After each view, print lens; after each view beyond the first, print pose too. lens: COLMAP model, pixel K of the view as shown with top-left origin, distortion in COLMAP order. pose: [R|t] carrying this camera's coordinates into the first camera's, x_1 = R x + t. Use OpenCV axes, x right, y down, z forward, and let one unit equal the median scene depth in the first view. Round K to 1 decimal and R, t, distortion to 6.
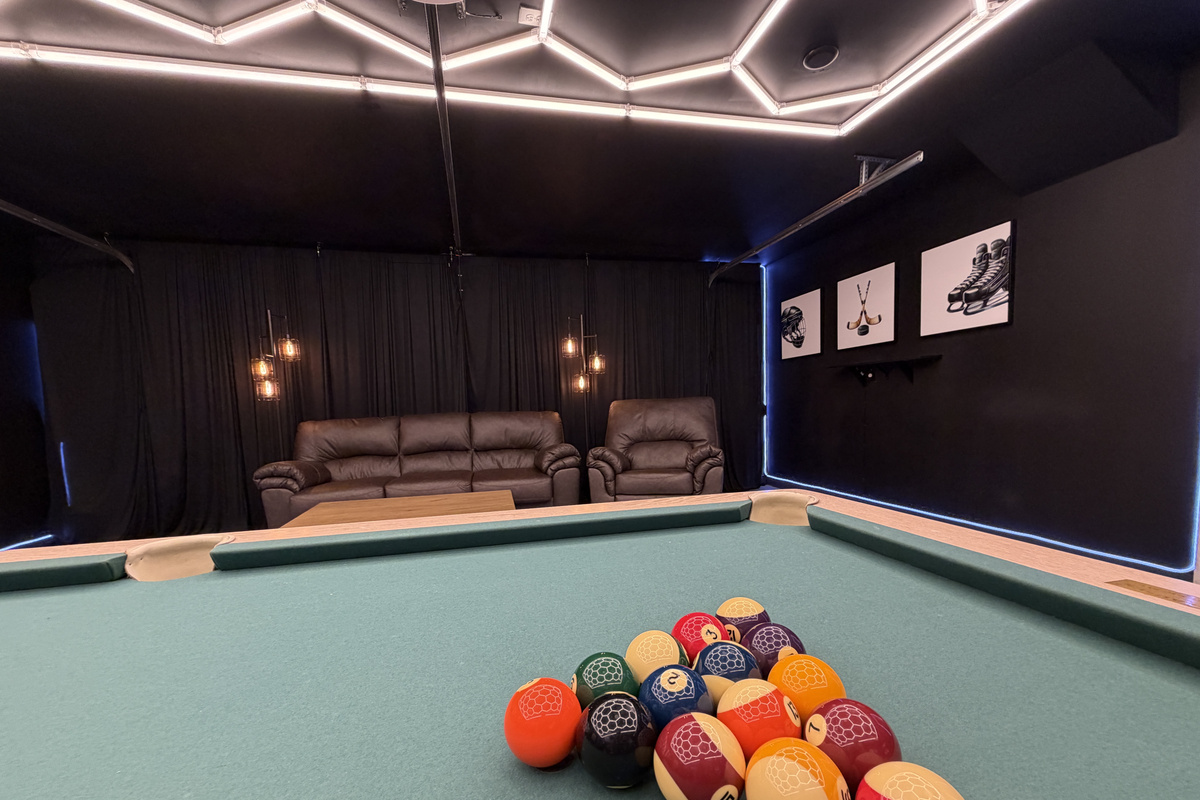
lens RADIAL K [[478.1, 0, 598.4], [0, 478.1, 447.9], [0, 0, 1]] dist [0.000693, -0.000112]
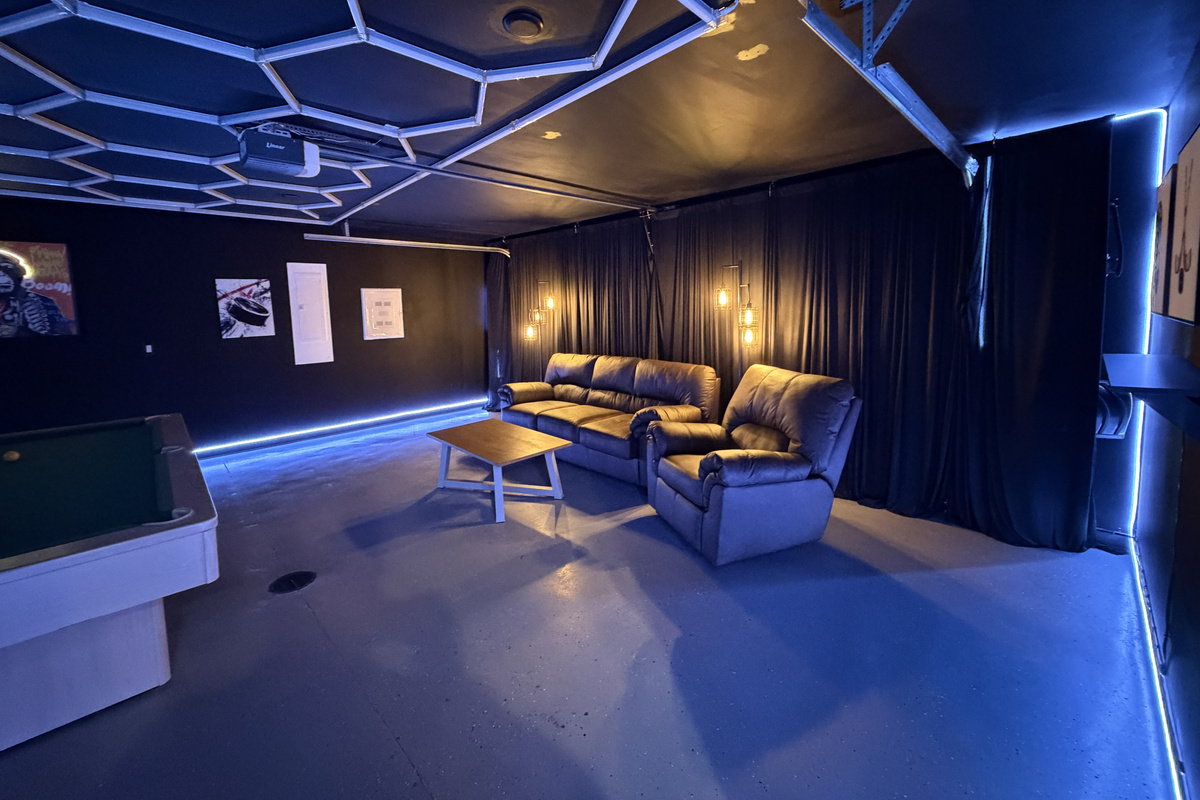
lens RADIAL K [[478.1, 0, 597.1], [0, 478.1, 349.0], [0, 0, 1]] dist [0.000693, -0.000112]
pose [[0.508382, 0.102082, -0.855059, 0.679667], [-0.072204, 0.994505, 0.075800, -0.191009], [0.858099, 0.023204, 0.512960, 0.386479]]
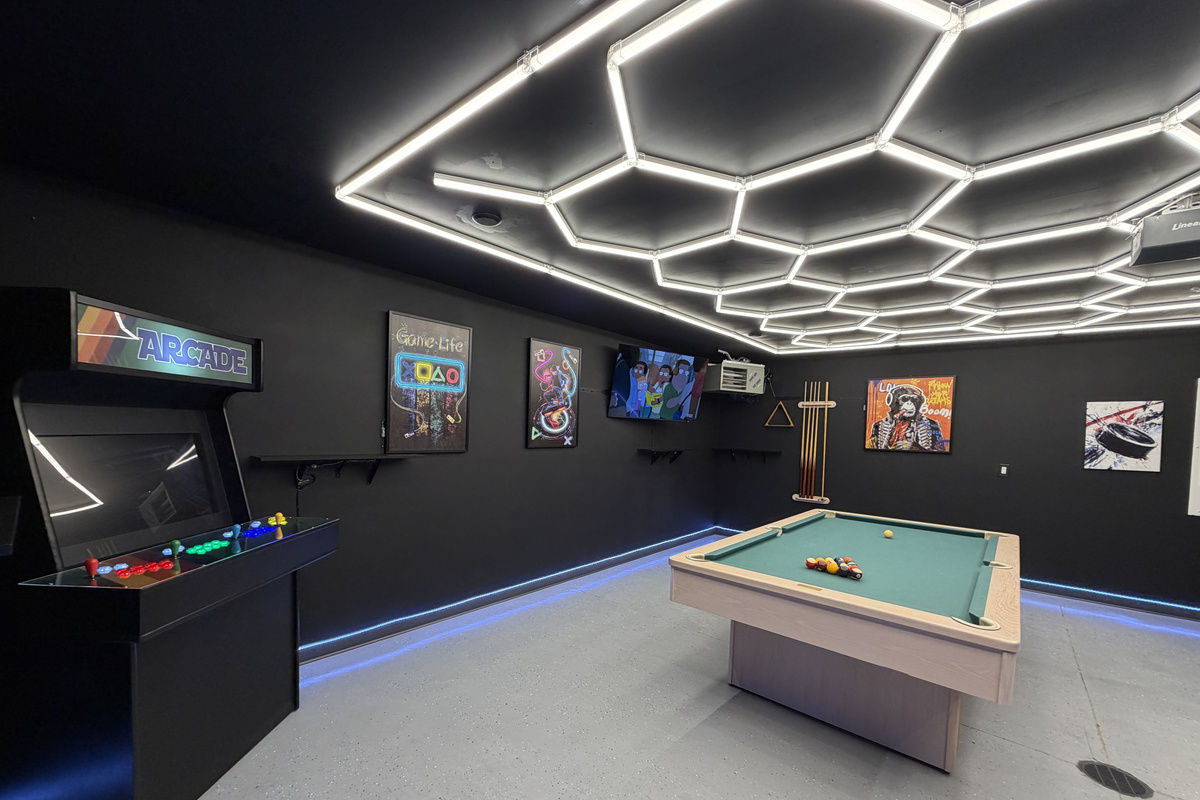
lens RADIAL K [[478.1, 0, 597.5], [0, 478.1, 448.2], [0, 0, 1]] dist [0.000693, -0.000112]
pose [[-0.810354, 0.030985, -0.585121, 0.683200], [-0.057325, 0.989618, 0.131796, -0.181620], [0.583129, 0.140343, -0.800165, 0.412458]]
